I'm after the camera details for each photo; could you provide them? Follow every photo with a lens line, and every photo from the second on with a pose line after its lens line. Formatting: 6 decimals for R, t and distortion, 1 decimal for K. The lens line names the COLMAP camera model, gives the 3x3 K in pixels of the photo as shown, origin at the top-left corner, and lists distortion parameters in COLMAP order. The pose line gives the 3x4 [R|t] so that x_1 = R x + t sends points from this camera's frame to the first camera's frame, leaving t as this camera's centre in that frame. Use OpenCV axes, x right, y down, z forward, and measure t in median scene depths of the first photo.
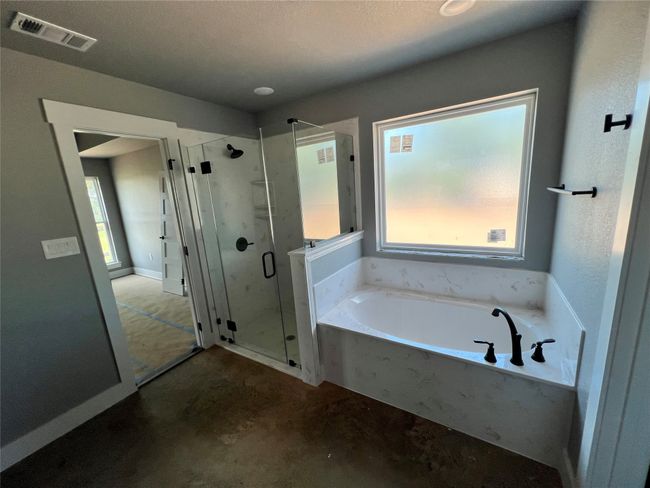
lens RADIAL K [[262.0, 0, 325.0], [0, 262.0, 244.0], [0, 0, 1]] dist [-0.001374, 0.000246]
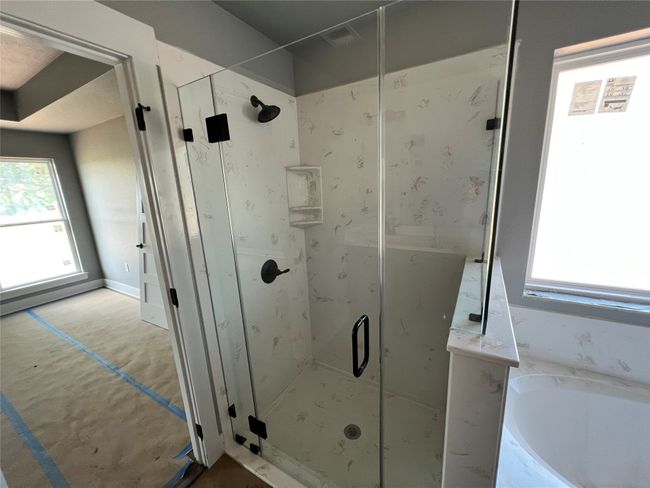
lens RADIAL K [[262.0, 0, 325.0], [0, 262.0, 244.0], [0, 0, 1]] dist [-0.001374, 0.000246]
pose [[0.999305, 0.016387, 0.033493, -0.229922], [-0.017008, 0.999687, 0.018338, -0.080299], [-0.033182, -0.018895, 0.999271, 0.434839]]
